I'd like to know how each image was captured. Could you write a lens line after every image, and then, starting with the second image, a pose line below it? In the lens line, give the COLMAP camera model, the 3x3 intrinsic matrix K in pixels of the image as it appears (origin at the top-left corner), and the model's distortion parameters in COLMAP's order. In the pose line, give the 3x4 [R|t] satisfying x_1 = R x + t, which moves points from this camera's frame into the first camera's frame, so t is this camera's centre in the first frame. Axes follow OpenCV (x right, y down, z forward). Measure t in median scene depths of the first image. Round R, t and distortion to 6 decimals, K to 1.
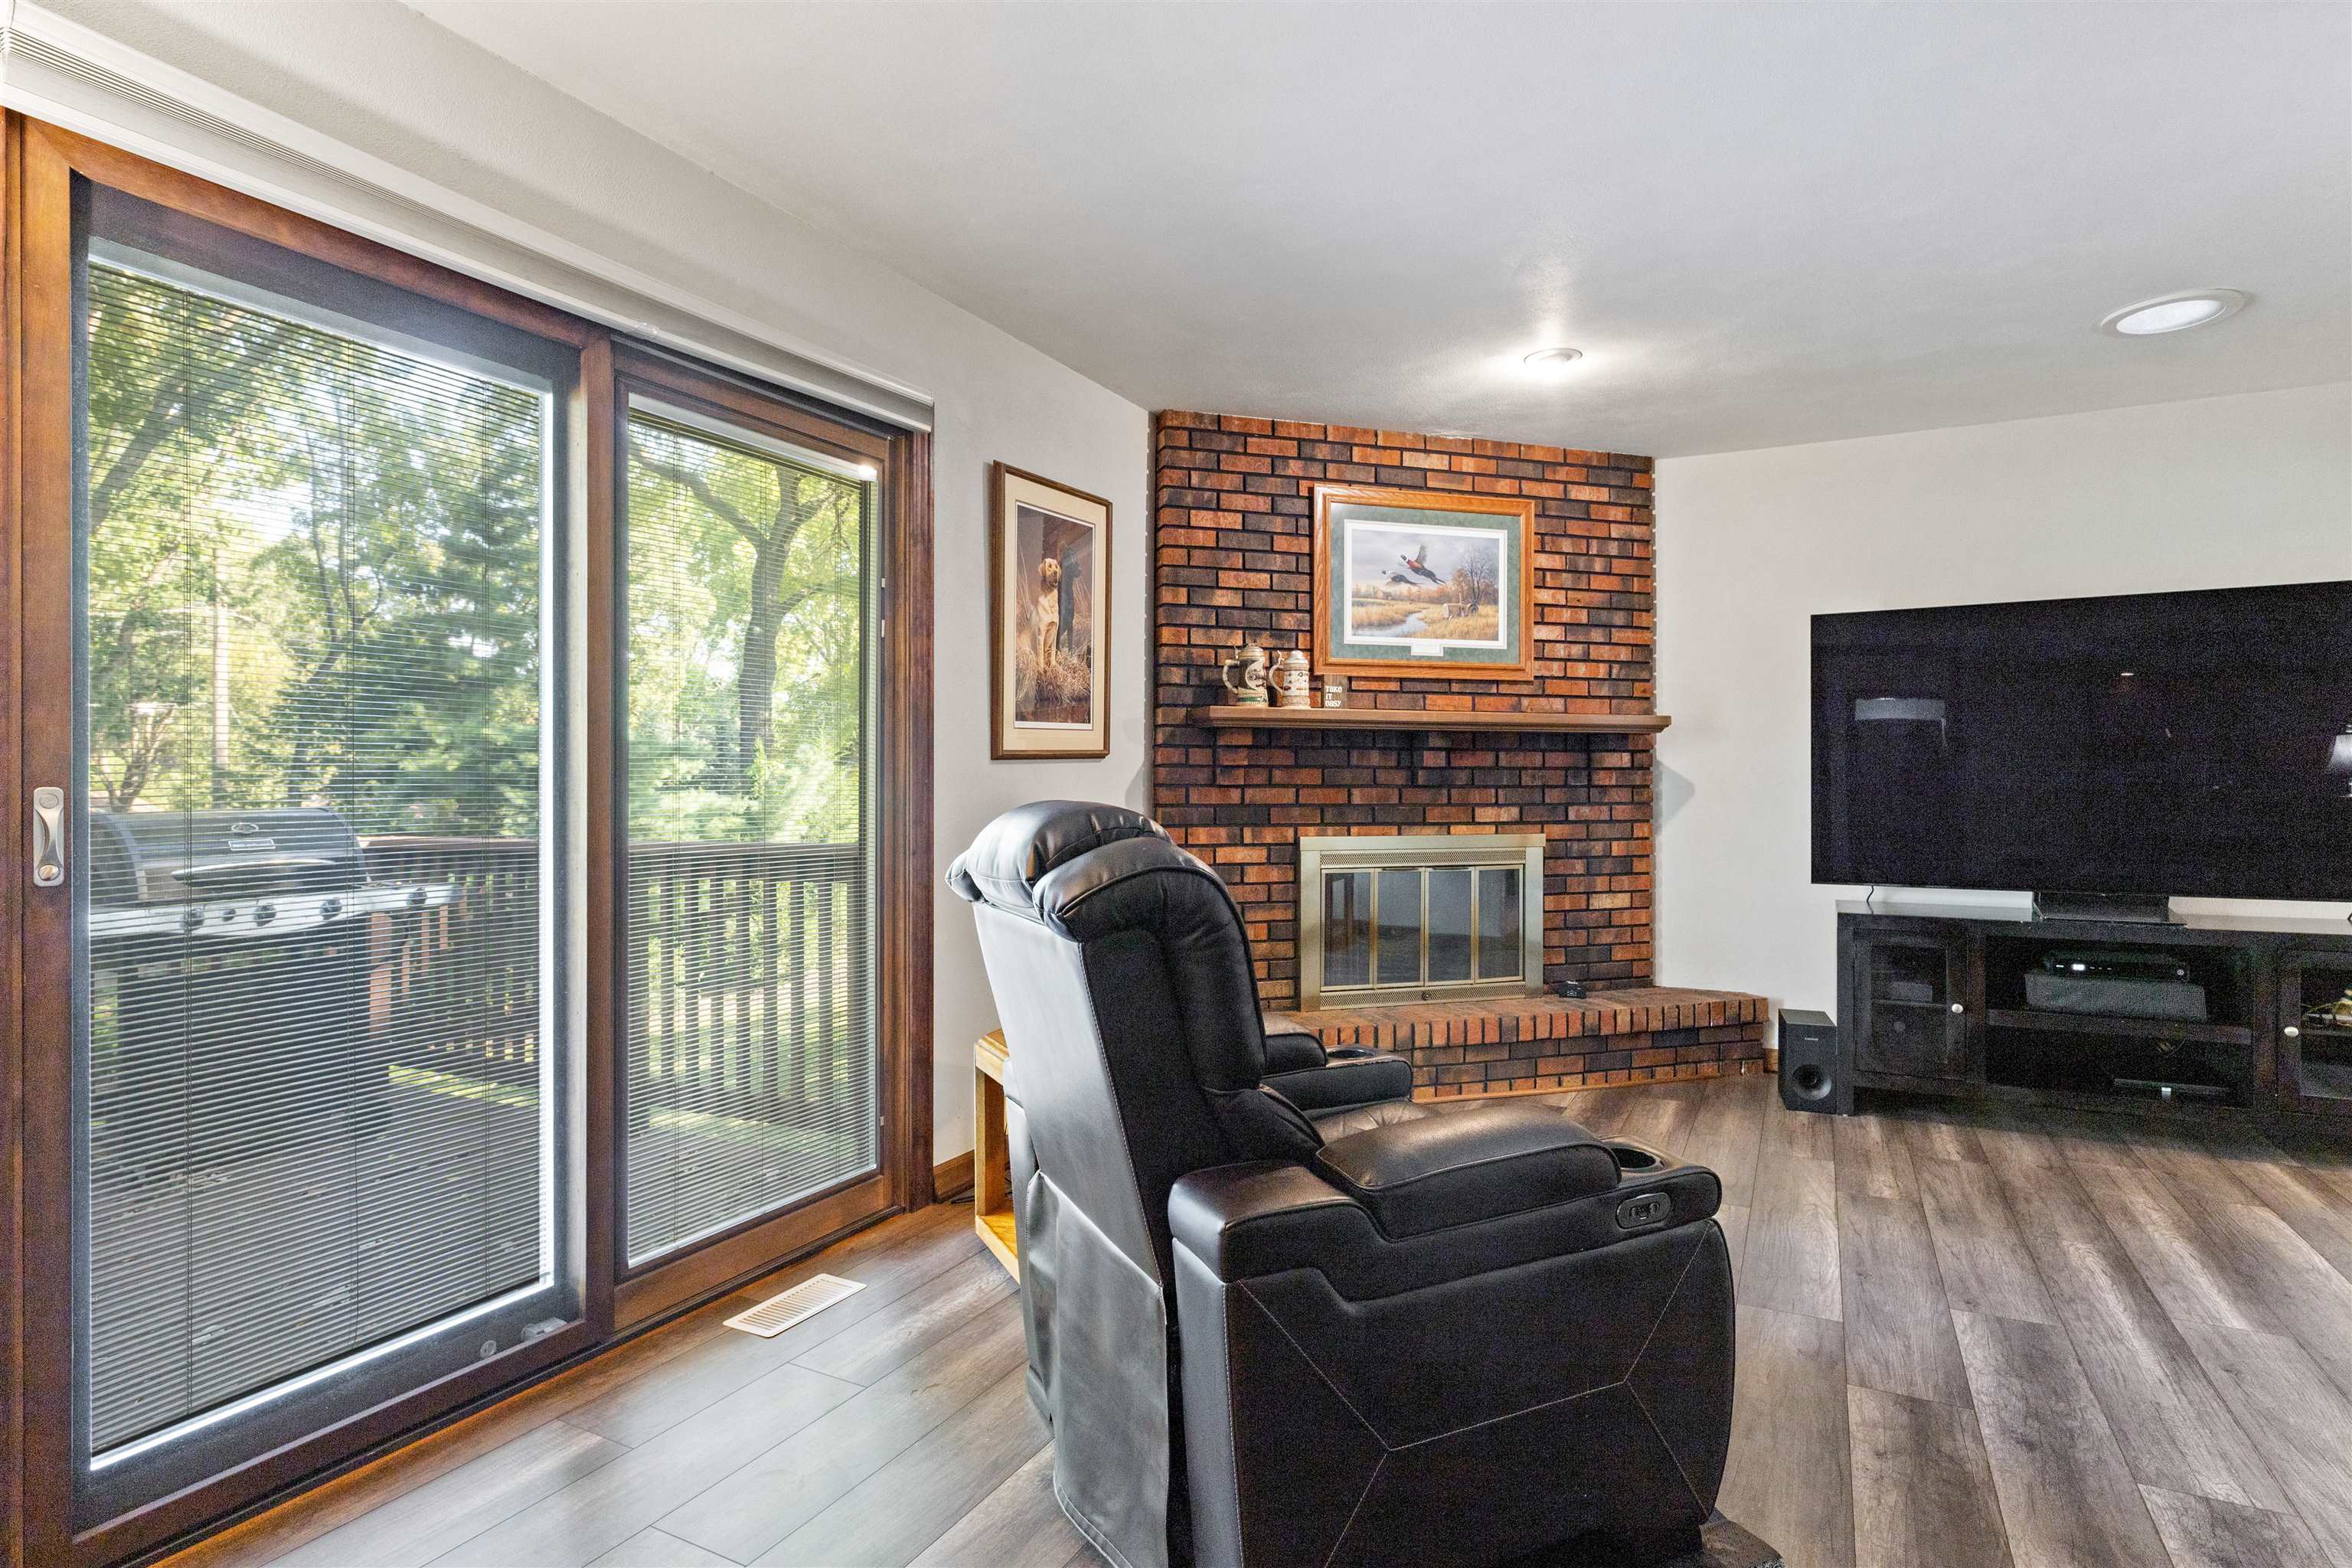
lens RADIAL K [[1185.8, 0, 1173.4], [0, 1185.8, 780.0], [0, 0, 1]] dist [-0.005318, 0.003644]
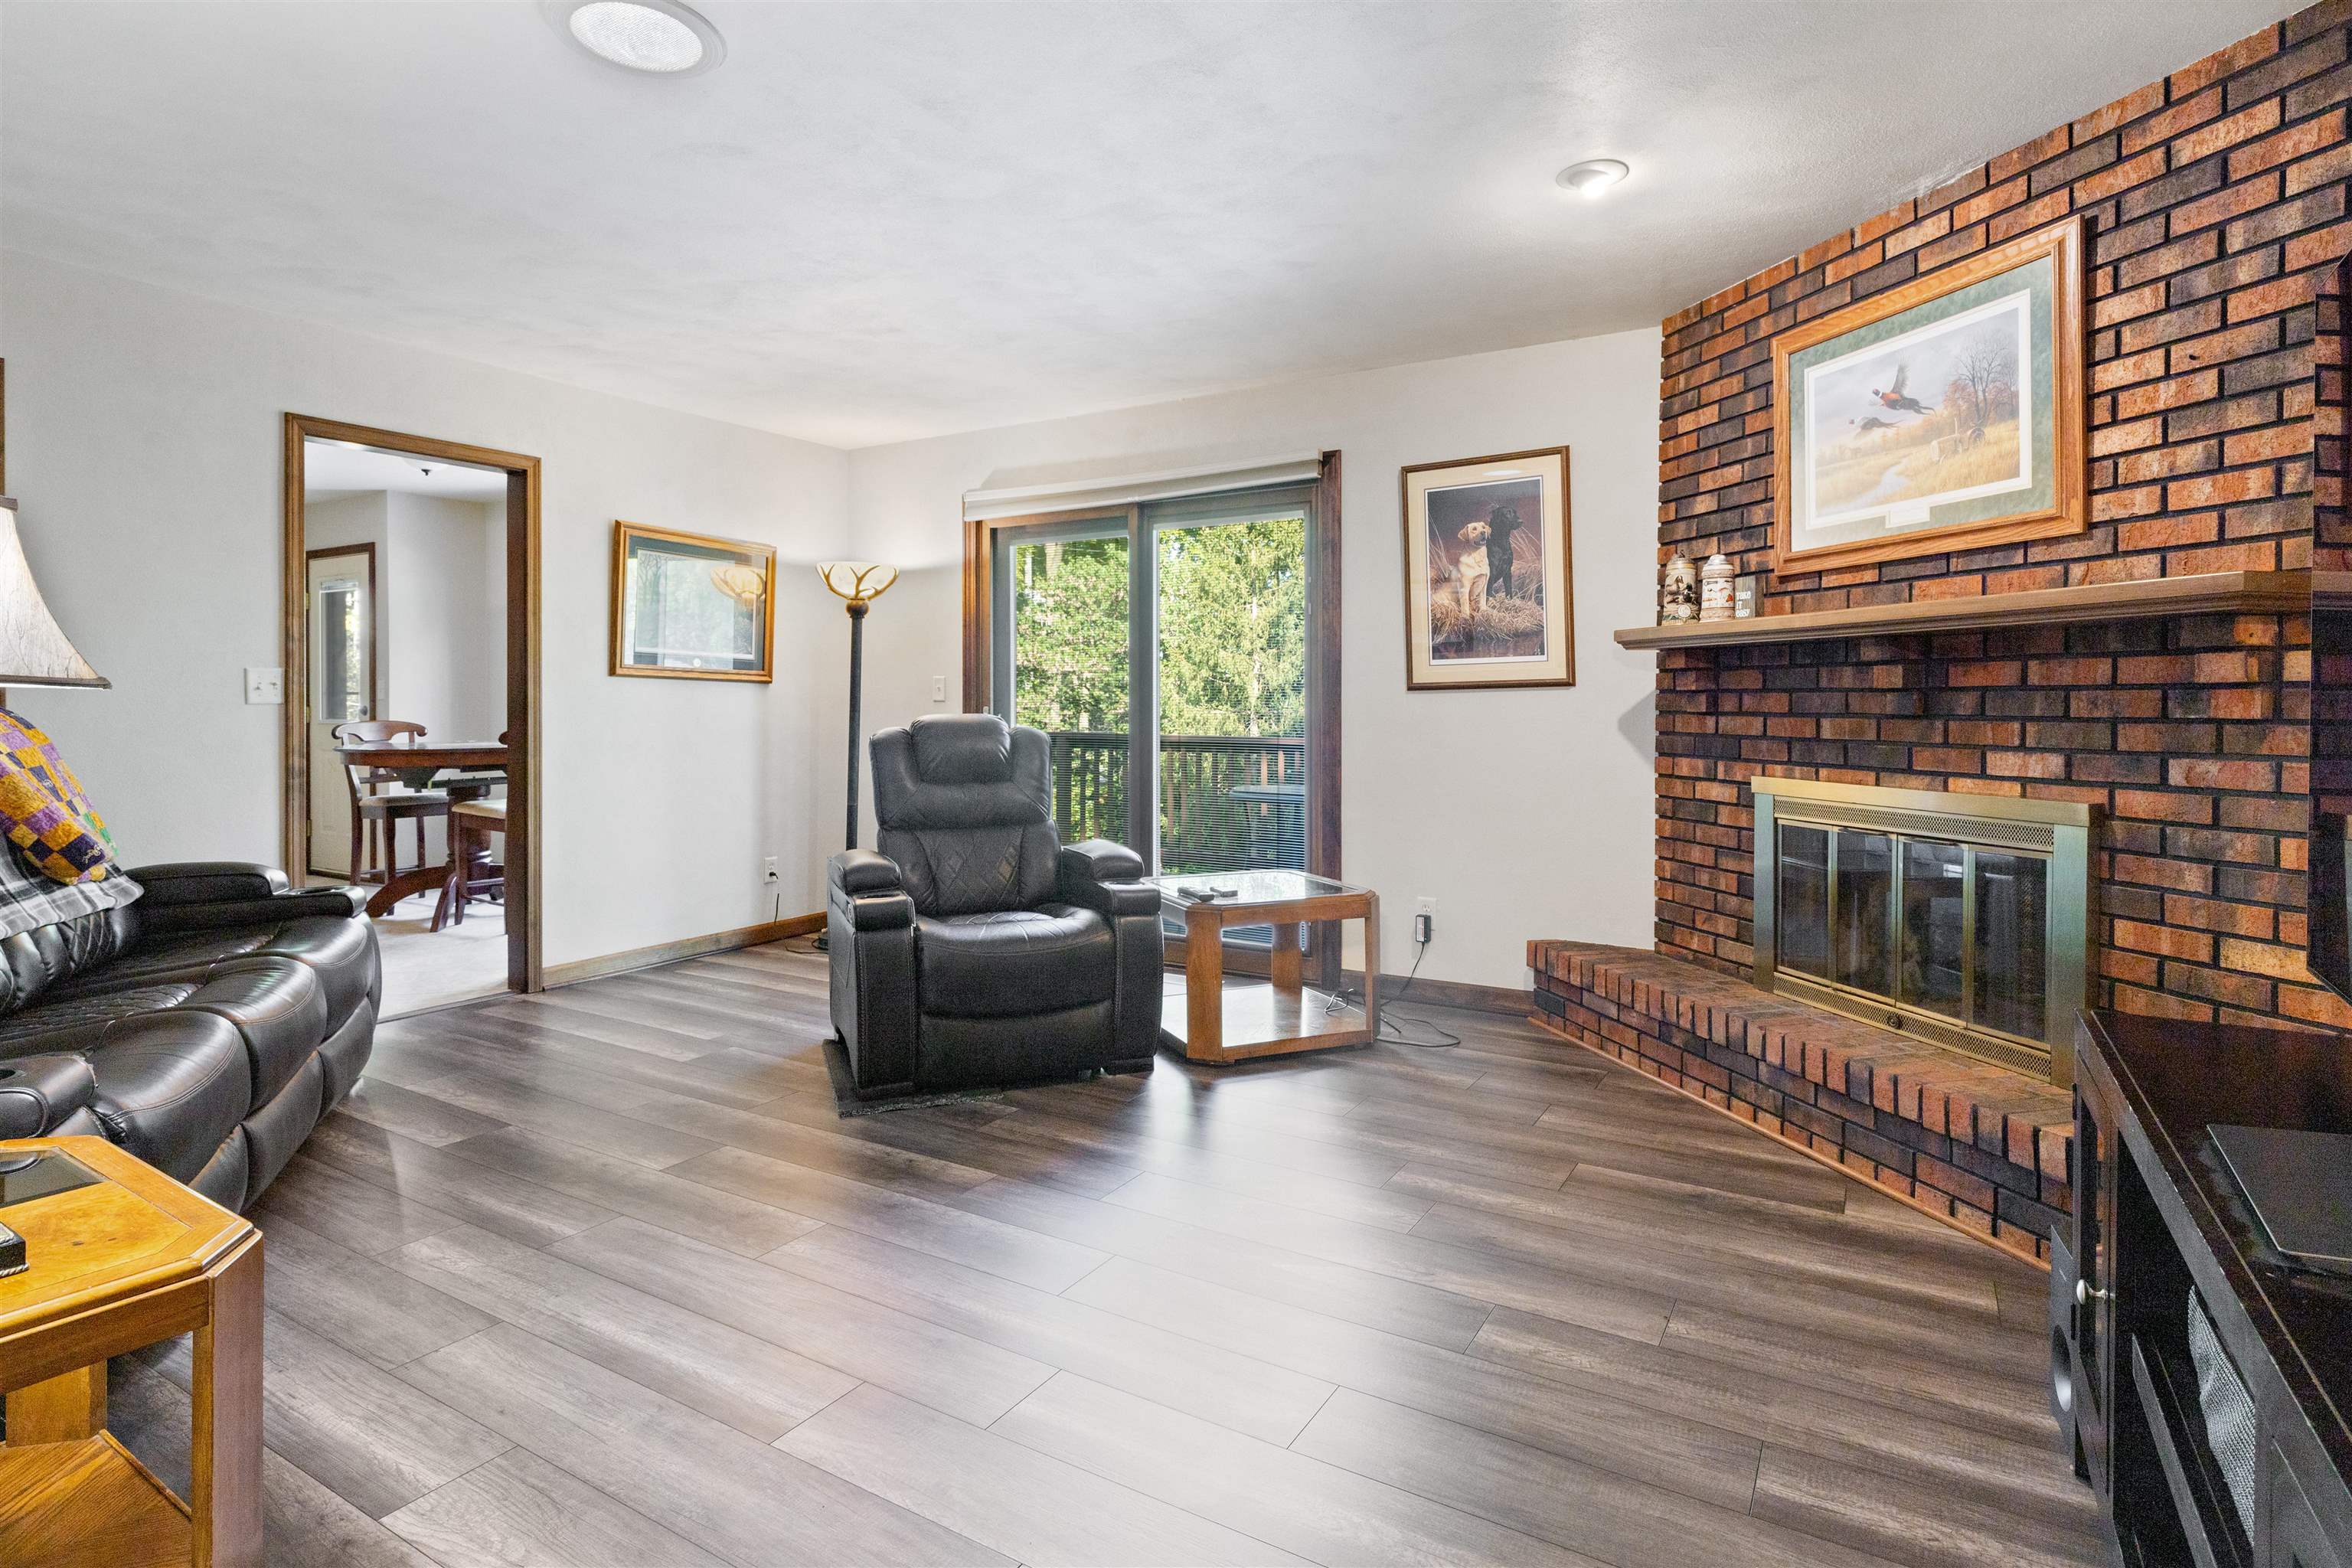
lens RADIAL K [[1185.8, 0, 1149.3], [0, 1185.8, 704.3], [0, 0, 1]] dist [-0.005318, 0.003644]
pose [[-0.062934, -0.000331, -0.998018, 0.919590], [-0.003062, 0.999995, -0.000138, -0.000311], [0.998013, 0.003047, -0.062935, 0.608365]]
